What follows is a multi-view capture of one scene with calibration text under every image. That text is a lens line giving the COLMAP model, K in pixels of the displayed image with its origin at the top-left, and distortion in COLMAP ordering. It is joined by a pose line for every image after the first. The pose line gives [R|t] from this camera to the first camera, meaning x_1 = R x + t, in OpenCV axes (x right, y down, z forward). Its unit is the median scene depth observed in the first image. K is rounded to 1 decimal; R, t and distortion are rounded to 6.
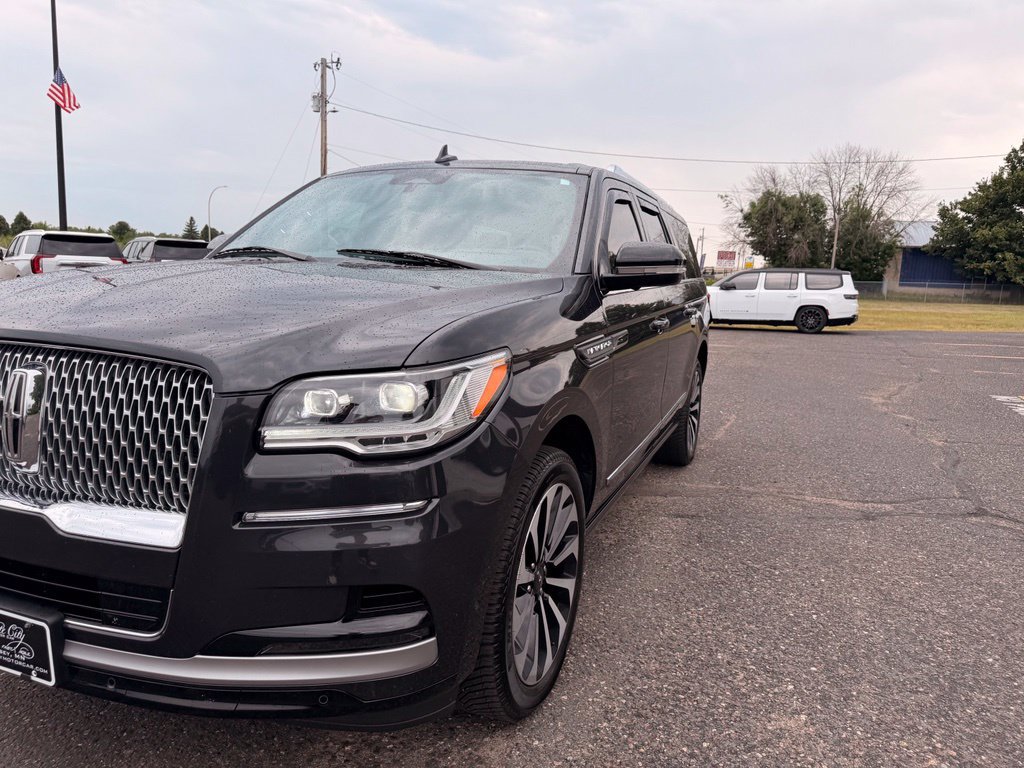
lens RADIAL K [[730.0, 0, 517.2], [0, 730.0, 393.7], [0, 0, 1]] dist [0.040177, -0.050925]
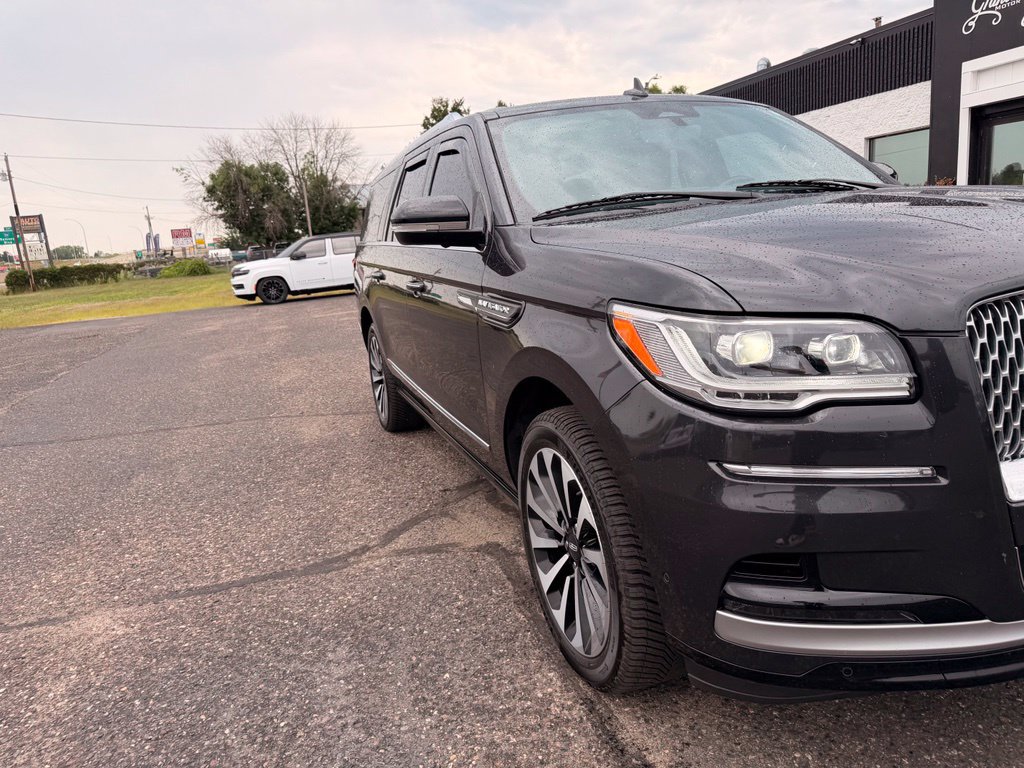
lens RADIAL K [[730.0, 0, 519.5], [0, 730.0, 393.8], [0, 0, 1]] dist [0.040177, -0.050925]
pose [[0.743201, -0.242415, 0.623608, -1.120193], [0.220122, 0.968759, 0.114249, -0.114633], [-0.631821, 0.052360, 0.773344, 0.501928]]
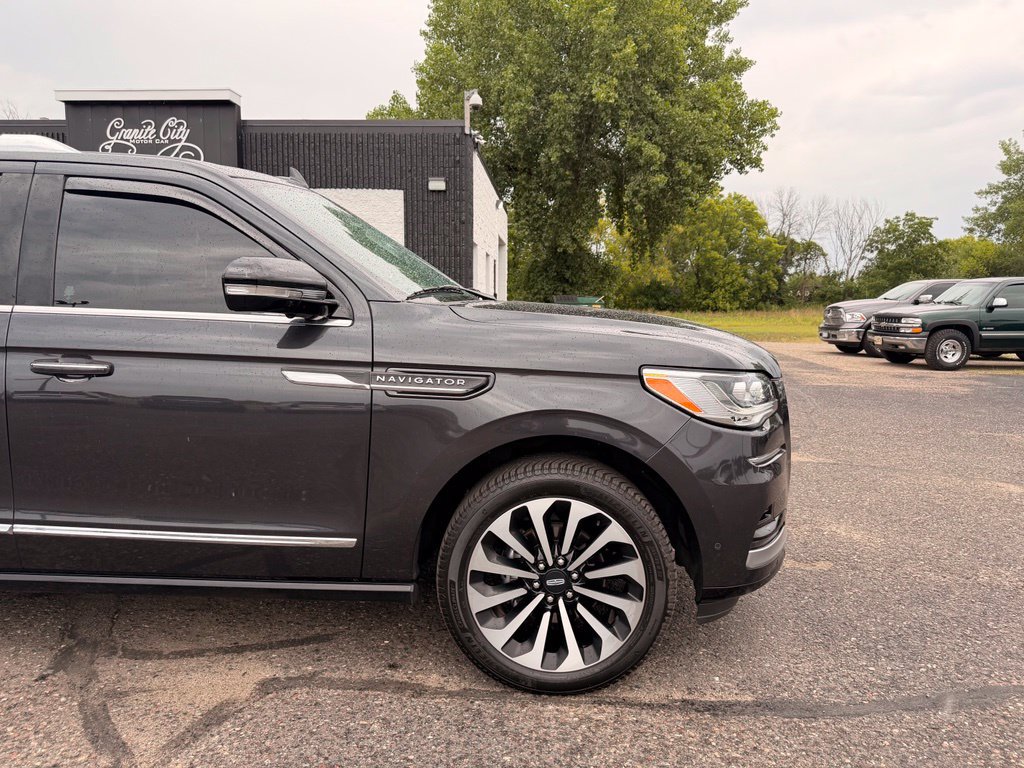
lens RADIAL K [[730.0, 0, 530.5], [0, 730.0, 381.7], [0, 0, 1]] dist [0.040177, -0.050925]
pose [[-0.346868, -0.142035, 0.927097, -1.423854], [0.127735, 0.972103, 0.196721, -0.276709], [-0.929175, 0.186659, -0.319049, 1.341760]]
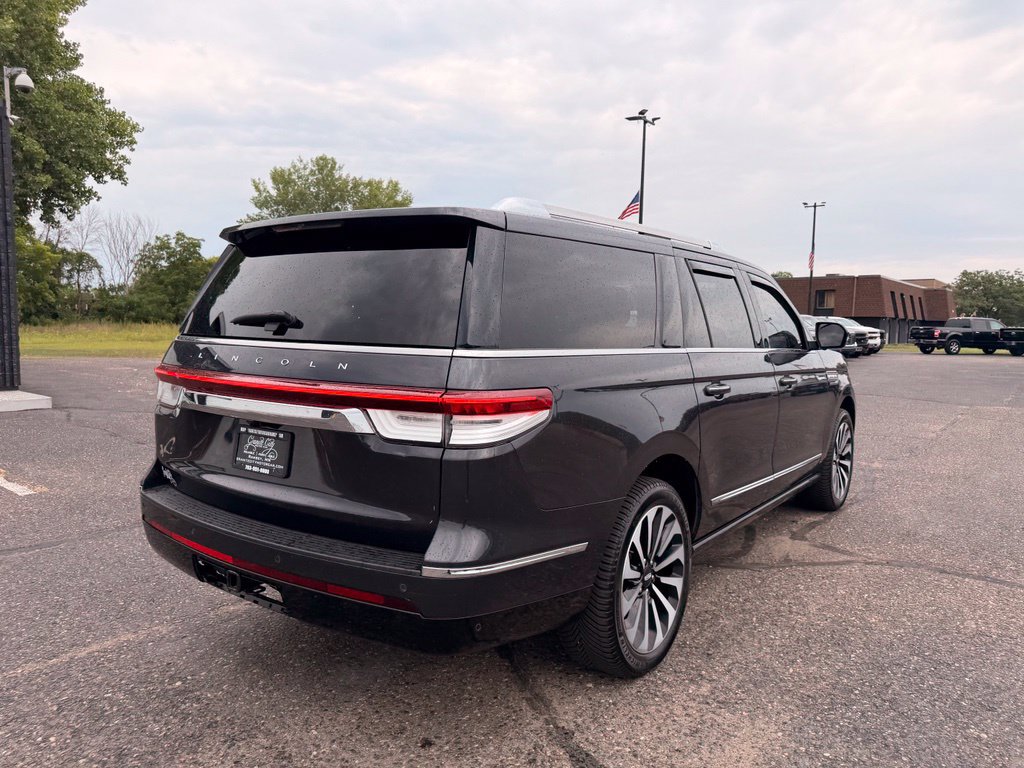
lens RADIAL K [[730.0, 0, 505.0], [0, 730.0, 379.5], [0, 0, 1]] dist [0.040177, -0.050925]
pose [[-0.966639, -0.069702, 0.246476, -0.229572], [-0.009086, 0.970987, 0.238958, -0.566924], [-0.255981, 0.228747, -0.939228, 3.207962]]
